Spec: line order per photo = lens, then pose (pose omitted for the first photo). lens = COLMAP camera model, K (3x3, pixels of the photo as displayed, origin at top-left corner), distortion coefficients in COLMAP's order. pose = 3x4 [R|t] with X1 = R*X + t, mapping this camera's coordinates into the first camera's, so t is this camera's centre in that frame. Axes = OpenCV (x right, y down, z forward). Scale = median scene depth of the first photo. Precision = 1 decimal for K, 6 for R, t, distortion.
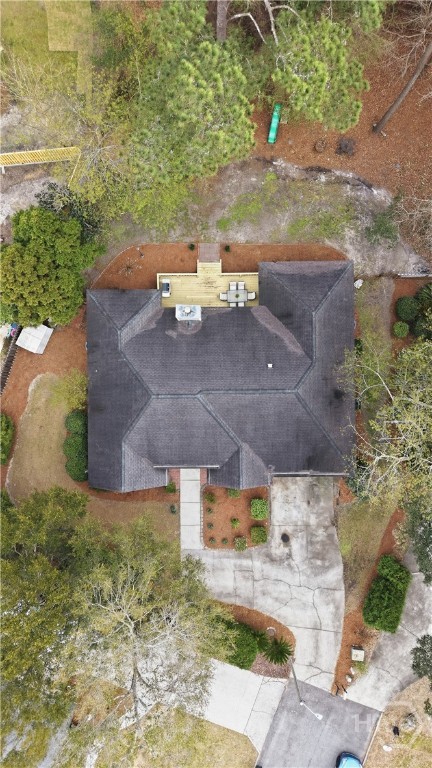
lens RADIAL K [[535.5, 0, 216.0], [0, 535.5, 384.0], [0, 0, 1]] dist [0.004314, -0.005872]
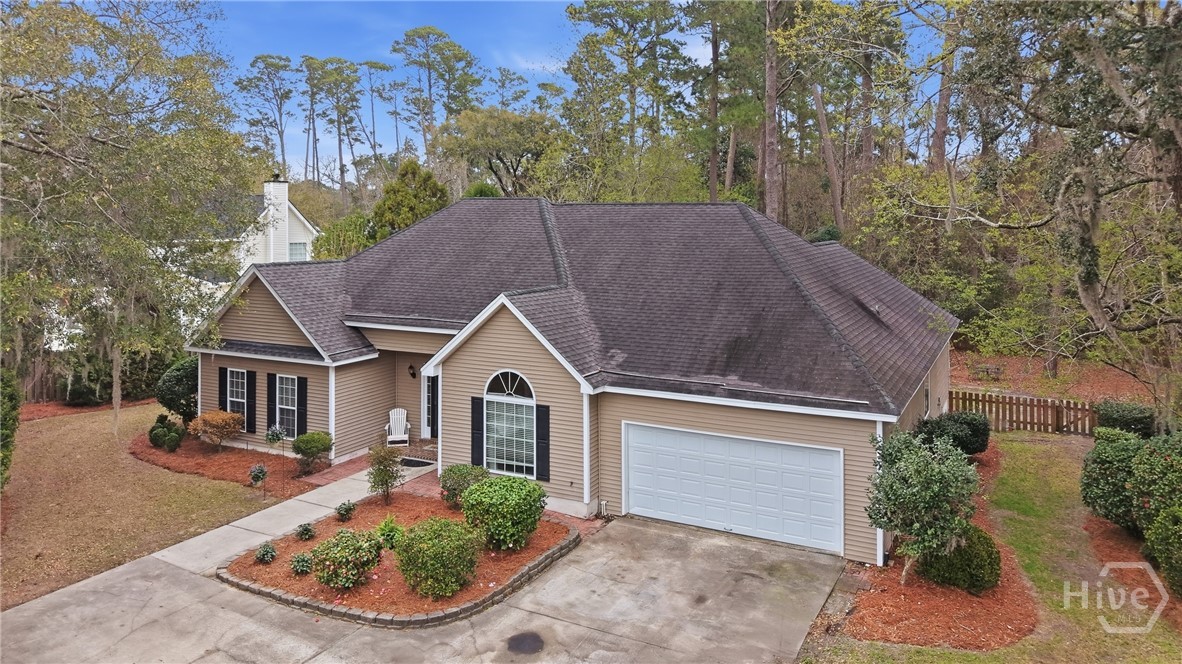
lens RADIAL K [[824.2, 0, 591.3], [0, 824.2, 227.2], [0, 0, 1]] dist [0.004314, -0.005872]
pose [[0.881744, 0.000839, -0.471727, 0.295876], [-0.471595, 0.025304, -0.881452, 0.543590], [0.011197, 0.999679, 0.022708, 0.838541]]
